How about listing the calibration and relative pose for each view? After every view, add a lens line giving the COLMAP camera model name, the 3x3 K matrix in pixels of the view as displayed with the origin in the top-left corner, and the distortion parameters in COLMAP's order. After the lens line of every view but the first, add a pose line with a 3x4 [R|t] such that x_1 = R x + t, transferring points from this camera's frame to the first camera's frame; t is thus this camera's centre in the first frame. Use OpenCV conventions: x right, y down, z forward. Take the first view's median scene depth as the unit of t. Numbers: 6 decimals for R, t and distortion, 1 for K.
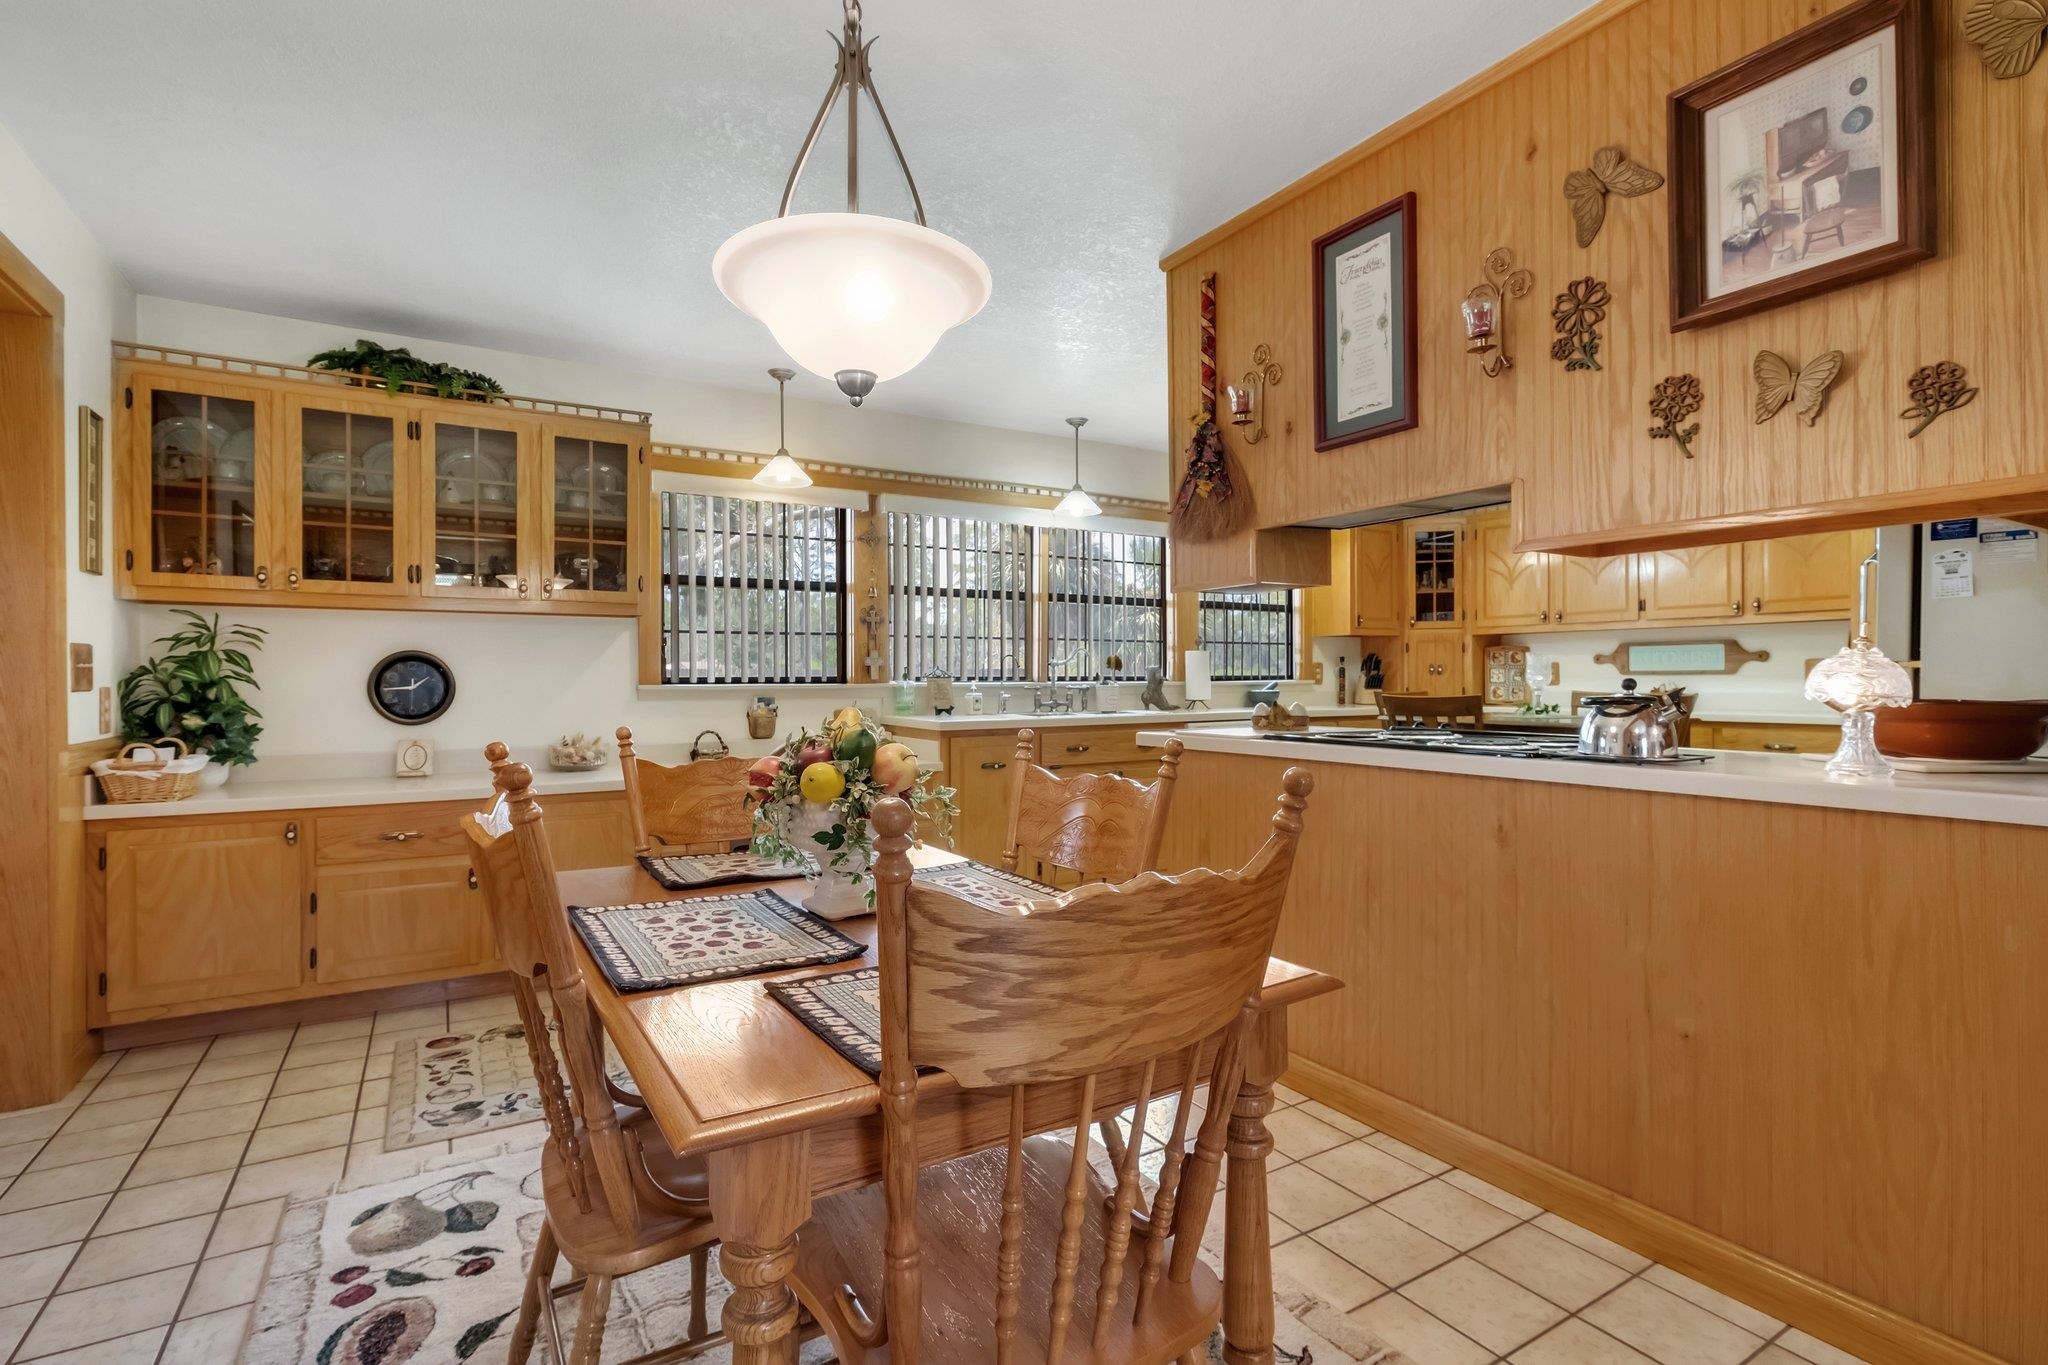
lens RADIAL K [[959.3, 0, 1022.0], [0, 959.3, 674.7], [0, 0, 1]] dist [-0.002601, -0.000379]
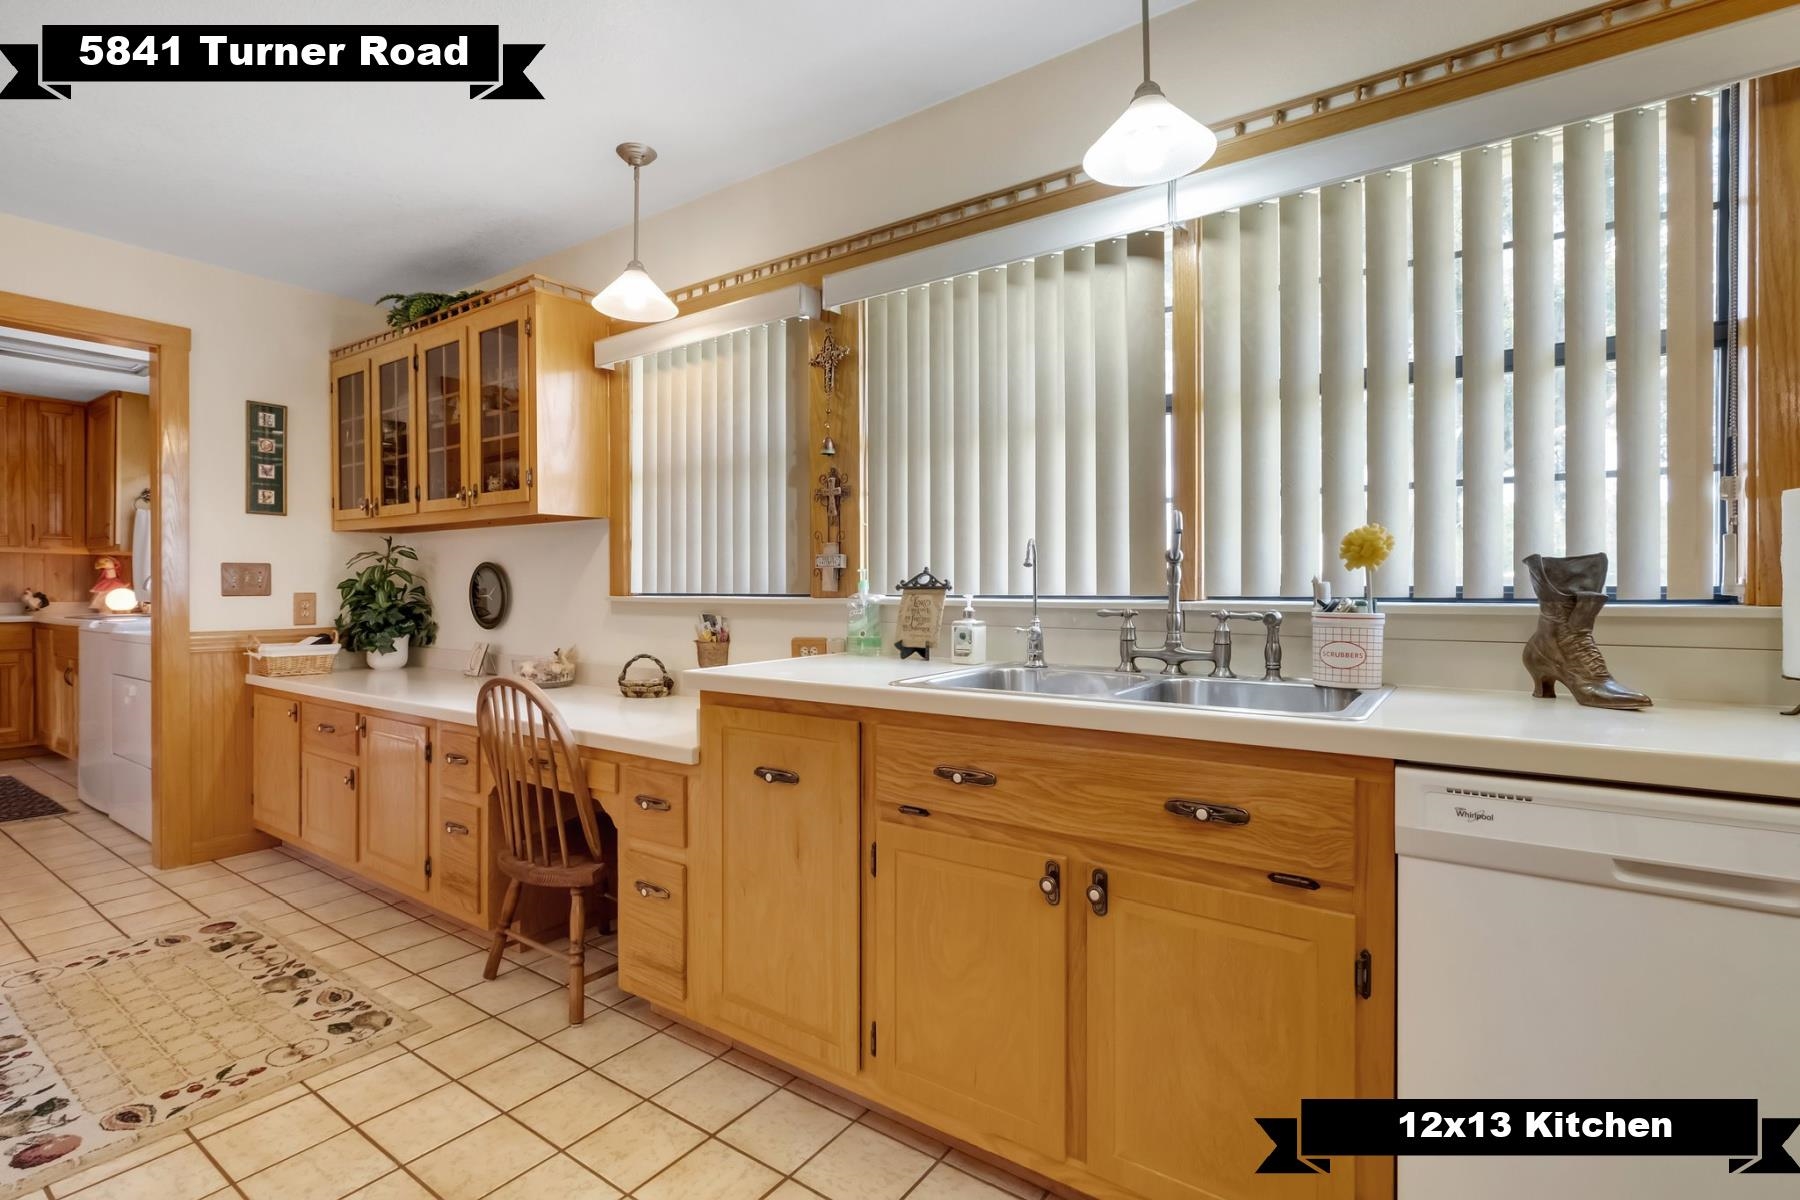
lens RADIAL K [[843.1, 0, 893.3], [0, 843.1, 598.5], [0, 0, 1]] dist [-0.002601, -0.000379]
pose [[0.397856, 0.012918, -0.917357, 0.676064], [0.000468, 0.999898, 0.014284, 0.003934], [0.917448, -0.006112, 0.397809, 1.606070]]
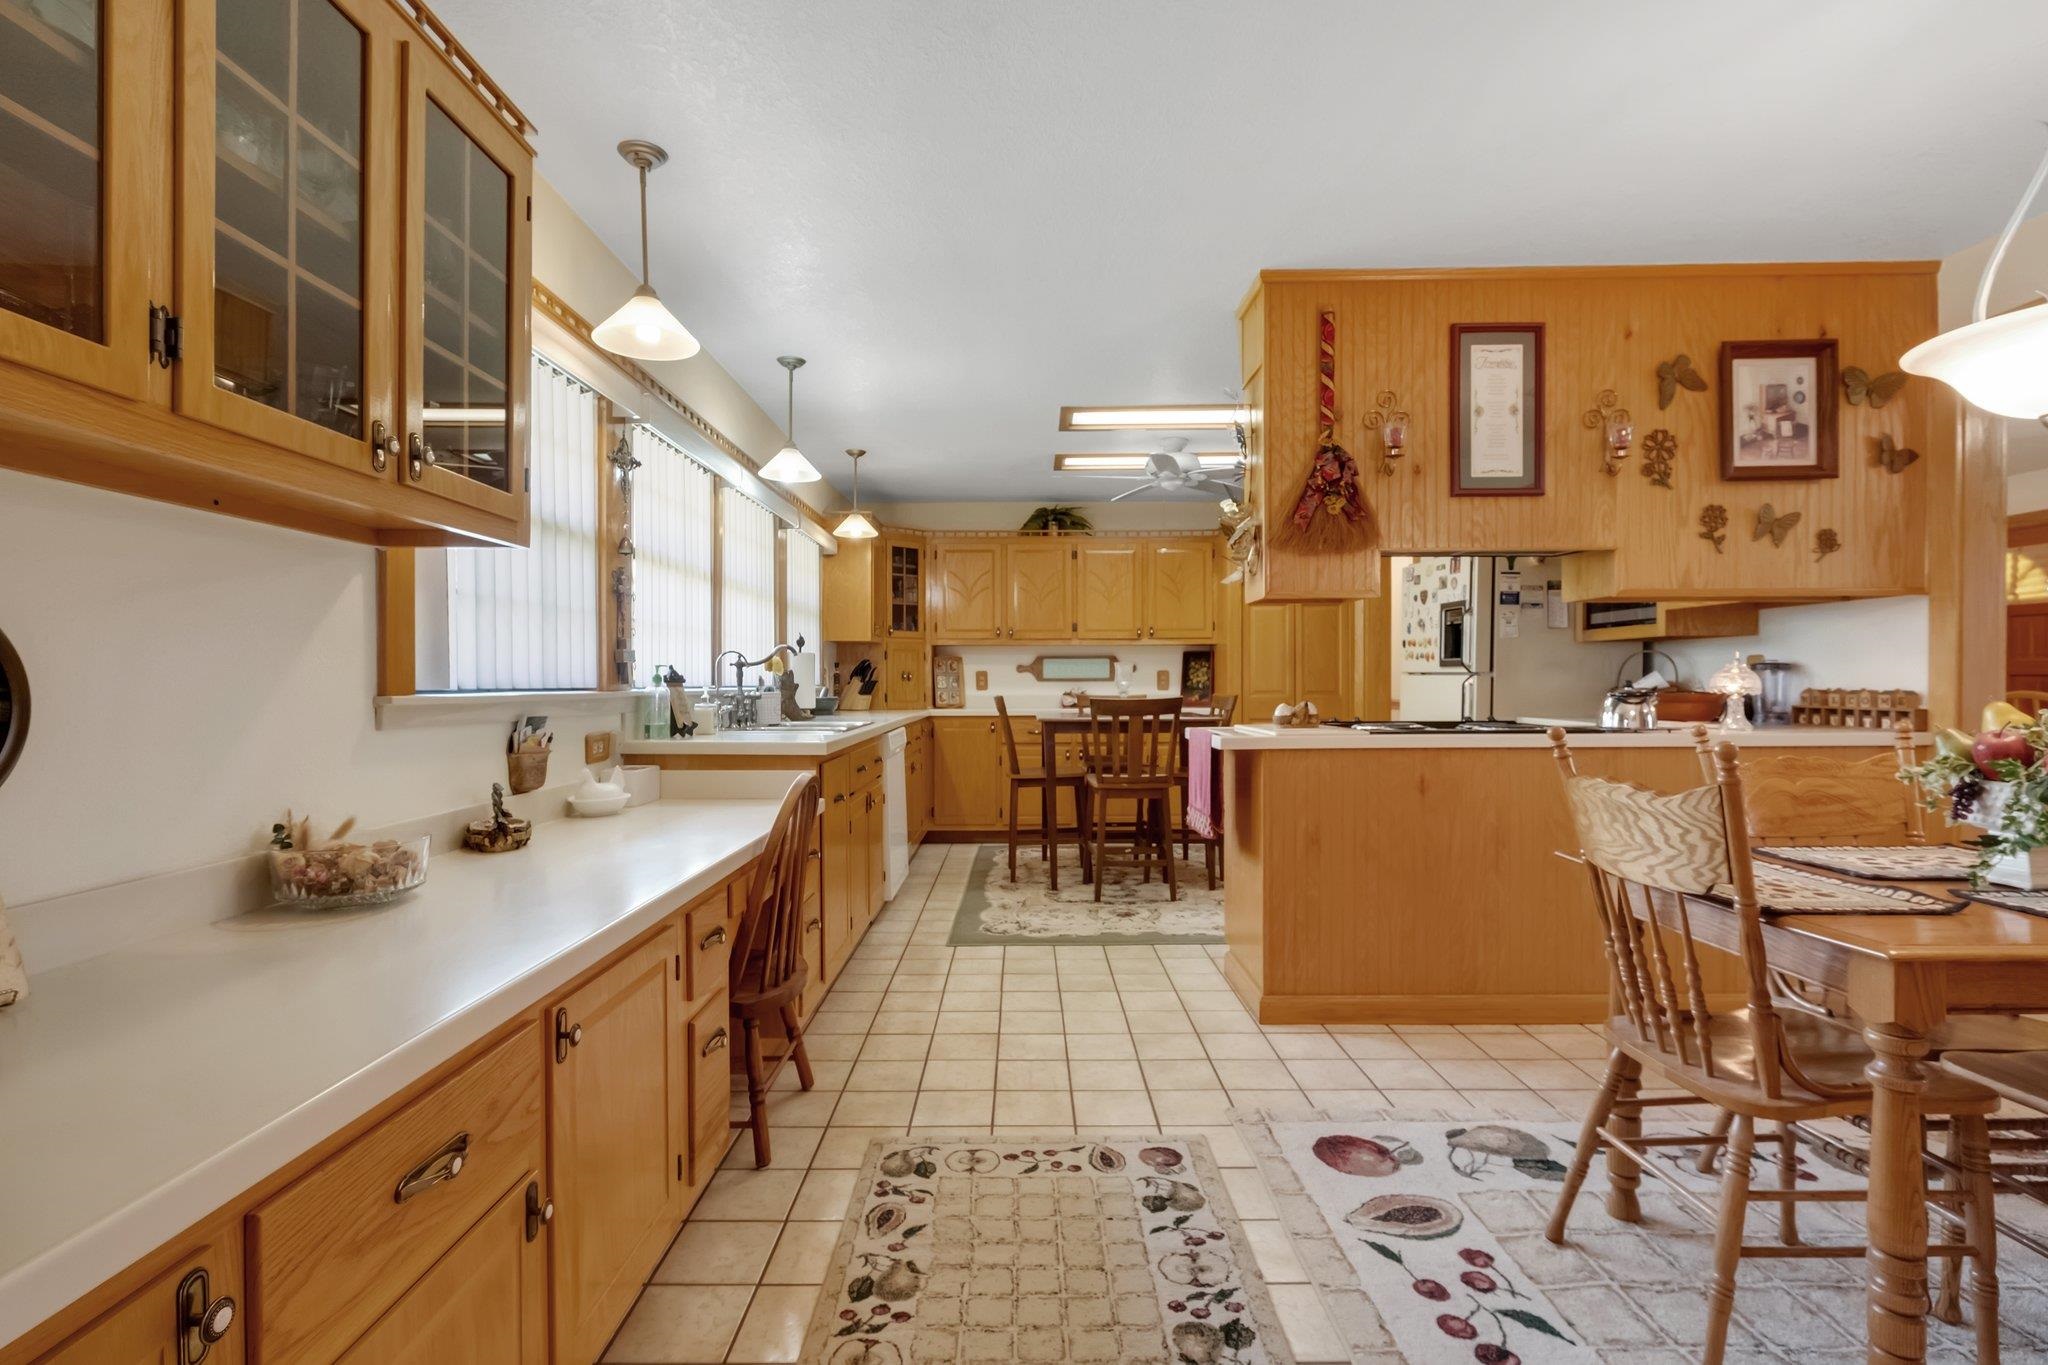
lens RADIAL K [[959.3, 0, 1012.1], [0, 959.3, 684.9], [0, 0, 1]] dist [-0.002601, -0.000379]
pose [[0.525999, -0.000451, 0.850485, -1.086241], [-0.000144, 1.000000, 0.000619, 0.009029], [-0.850485, -0.000448, 0.525999, 0.875947]]
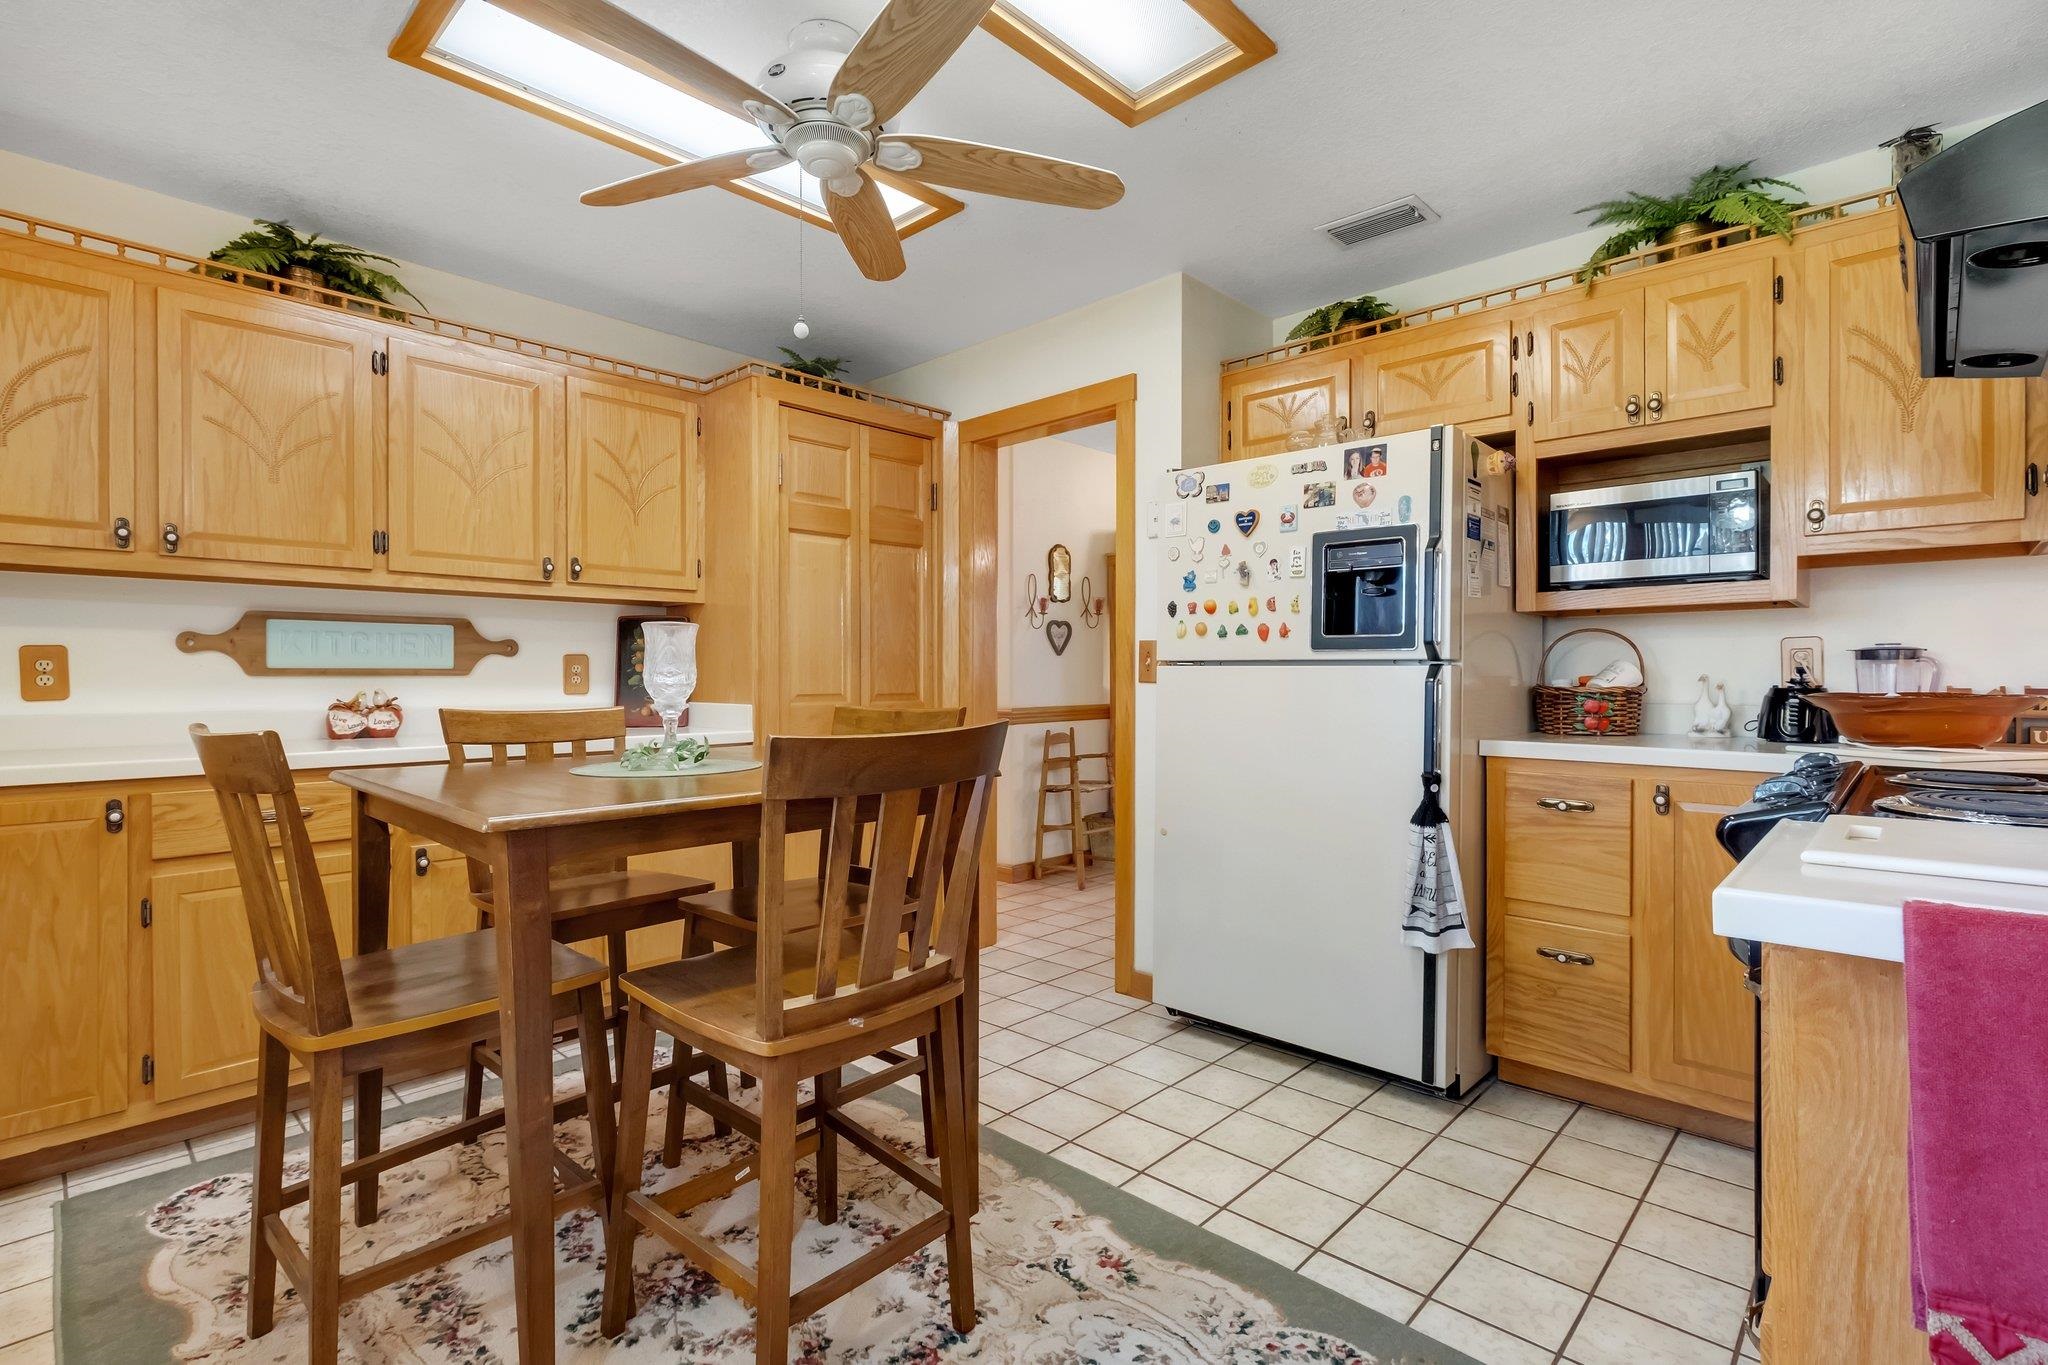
lens RADIAL K [[959.3, 0, 1019.4], [0, 959.3, 674.7], [0, 0, 1]] dist [-0.002601, -0.000379]
pose [[-0.266083, 0.005354, 0.963935, 0.124197], [0.002348, 0.999985, -0.004906, 0.005876], [-0.963947, 0.000958, -0.266092, 1.783658]]
